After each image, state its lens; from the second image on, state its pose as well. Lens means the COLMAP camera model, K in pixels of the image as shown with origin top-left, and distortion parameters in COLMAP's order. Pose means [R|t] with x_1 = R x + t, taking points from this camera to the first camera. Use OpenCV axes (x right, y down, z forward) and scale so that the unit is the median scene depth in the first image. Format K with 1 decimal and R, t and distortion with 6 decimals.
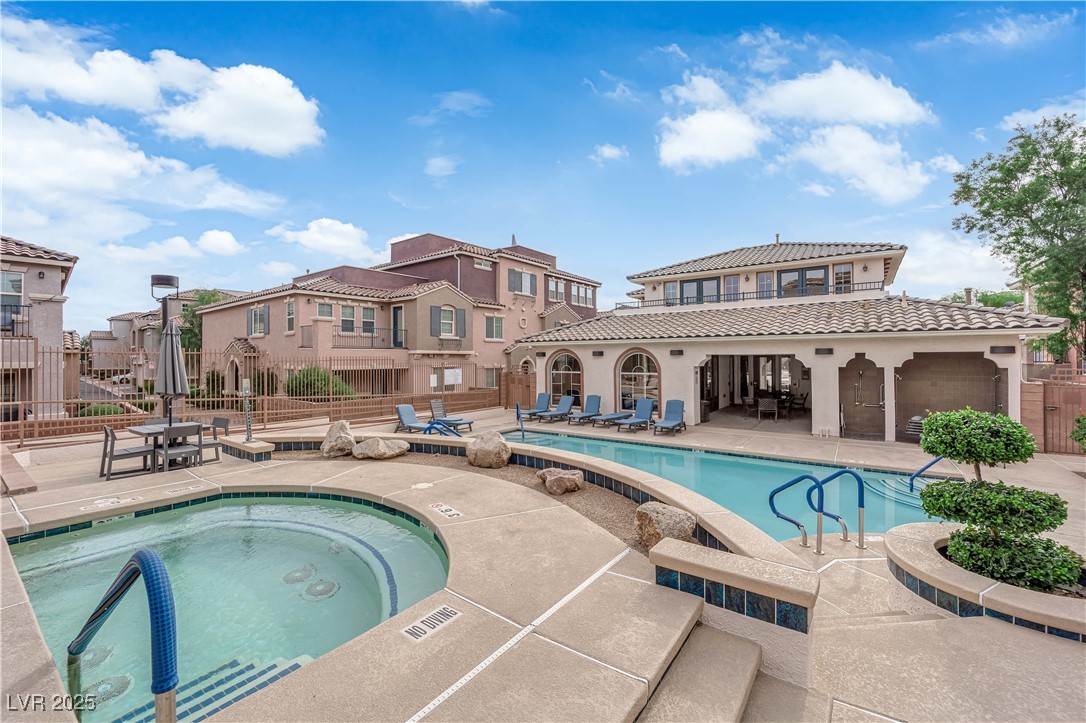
lens RADIAL K [[446.8, 0, 541.8], [0, 446.8, 356.3], [0, 0, 1]] dist [-0.014330, -0.001383]
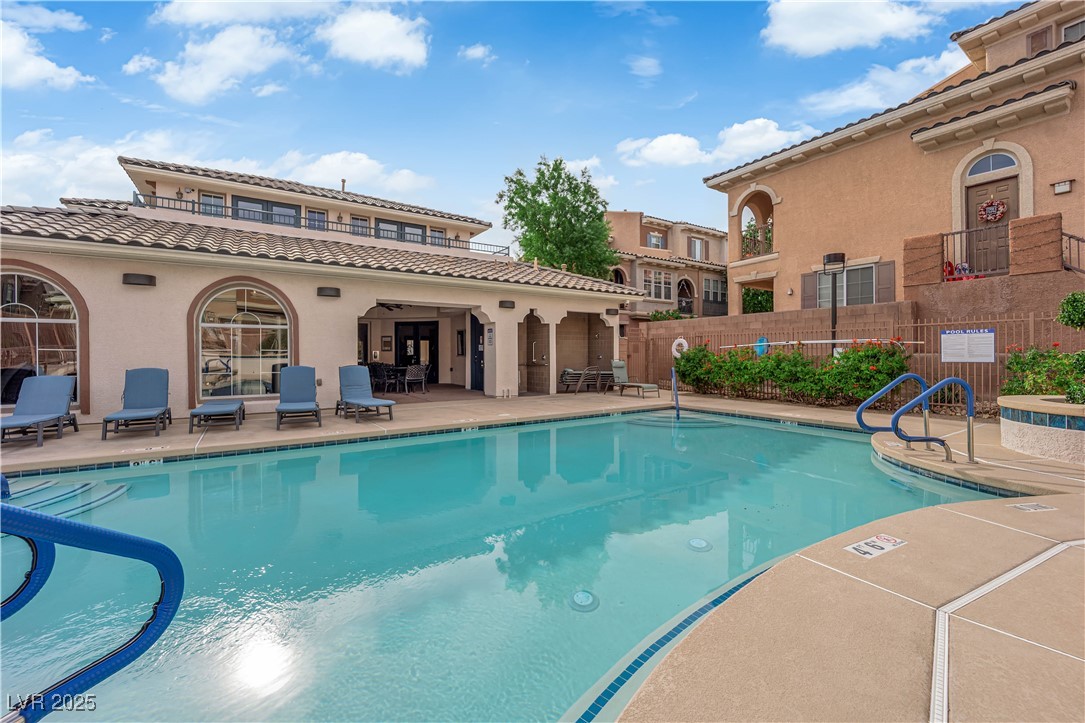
lens RADIAL K [[447.3, 0, 548.0], [0, 447.3, 355.2], [0, 0, 1]] dist [-0.000280, -0.010338]
pose [[0.342250, -0.004088, 0.939600, -0.127963], [-0.005960, 0.999961, 0.006521, 0.053397], [-0.939590, -0.007832, 0.342213, 0.367622]]
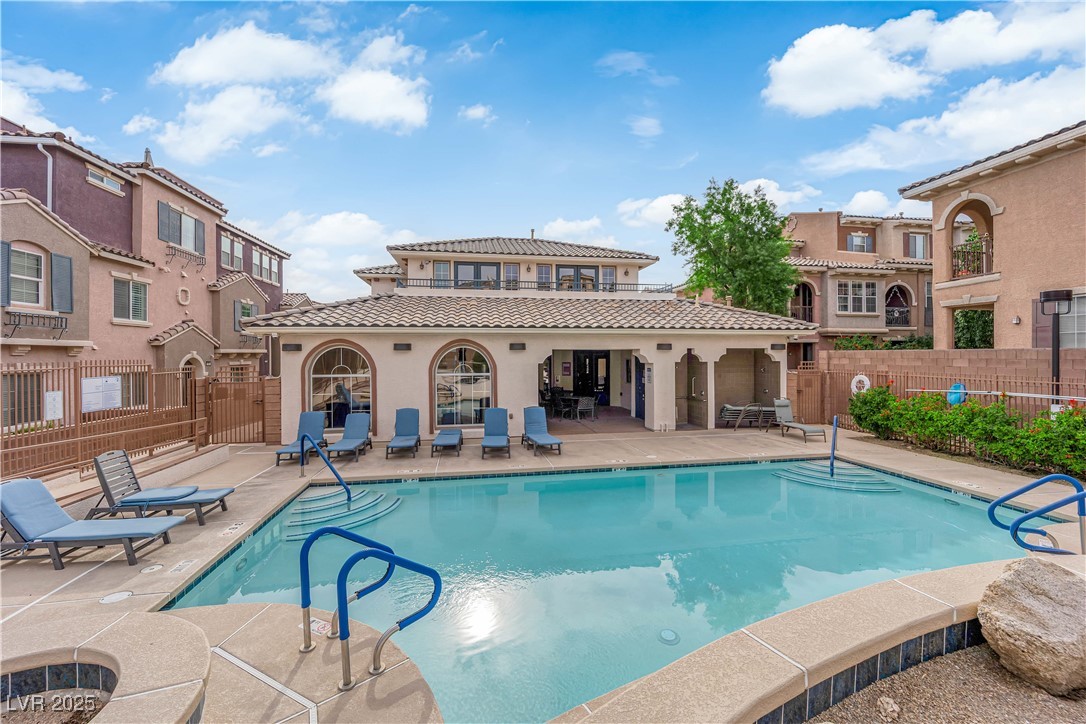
lens RADIAL K [[446.8, 0, 541.8], [0, 446.8, 356.8], [0, 0, 1]] dist [-0.014330, -0.001383]
pose [[0.696060, -0.003487, 0.717975, -0.175603], [-0.001014, 0.999982, 0.005839, 0.003880], [-0.717983, -0.004792, 0.696044, 0.301965]]
